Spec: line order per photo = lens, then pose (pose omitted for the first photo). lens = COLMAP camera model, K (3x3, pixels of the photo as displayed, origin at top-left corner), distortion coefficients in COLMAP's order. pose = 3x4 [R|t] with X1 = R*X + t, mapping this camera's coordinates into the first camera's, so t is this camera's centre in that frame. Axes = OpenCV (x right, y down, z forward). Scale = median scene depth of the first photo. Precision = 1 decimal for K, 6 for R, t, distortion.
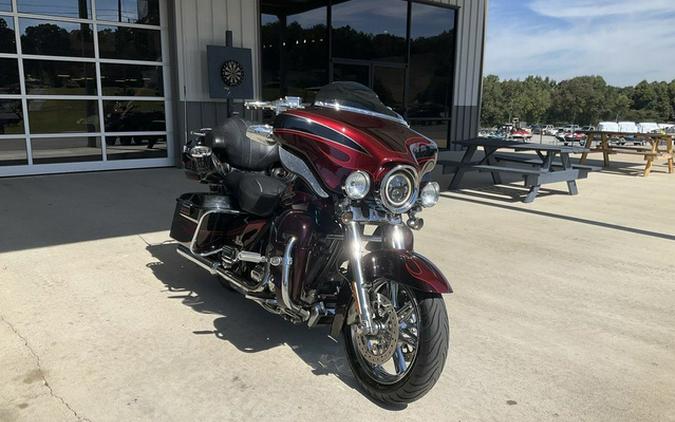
lens RADIAL K [[558.1, 0, 334.7], [0, 558.1, 240.3], [0, 0, 1]] dist [0.100745, -0.231386]
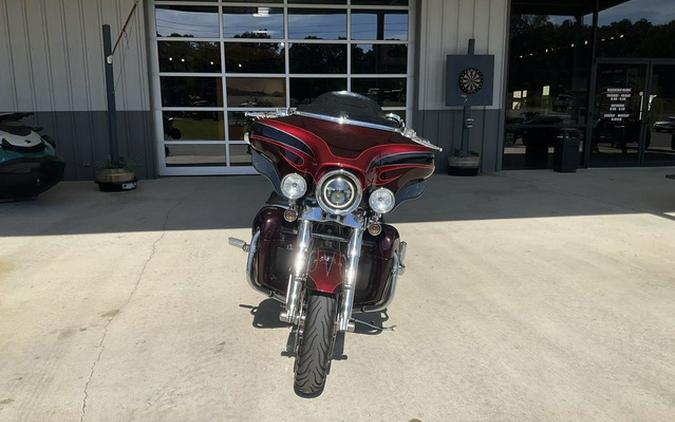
lens RADIAL K [[558.1, 0, 334.7], [0, 558.1, 240.3], [0, 0, 1]] dist [0.100745, -0.231386]
pose [[0.850132, 0.100368, -0.516915, 0.425378], [-0.106730, 0.994134, 0.017498, -0.012766], [0.515640, 0.040294, 0.855858, 0.063681]]
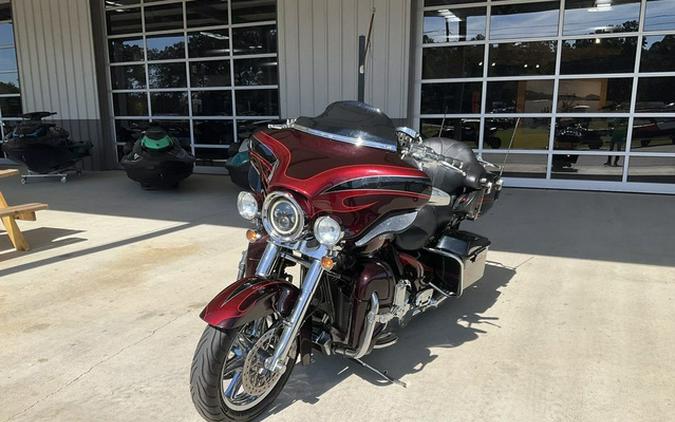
lens RADIAL K [[564.5, 0, 334.7], [0, 564.5, 251.1], [0, 0, 1]] dist [0.087000, -0.165654]
pose [[0.416605, 0.193790, -0.888192, 0.645334], [-0.204240, 0.971991, 0.116275, -0.104366], [0.885848, 0.132964, 0.444516, 0.426378]]
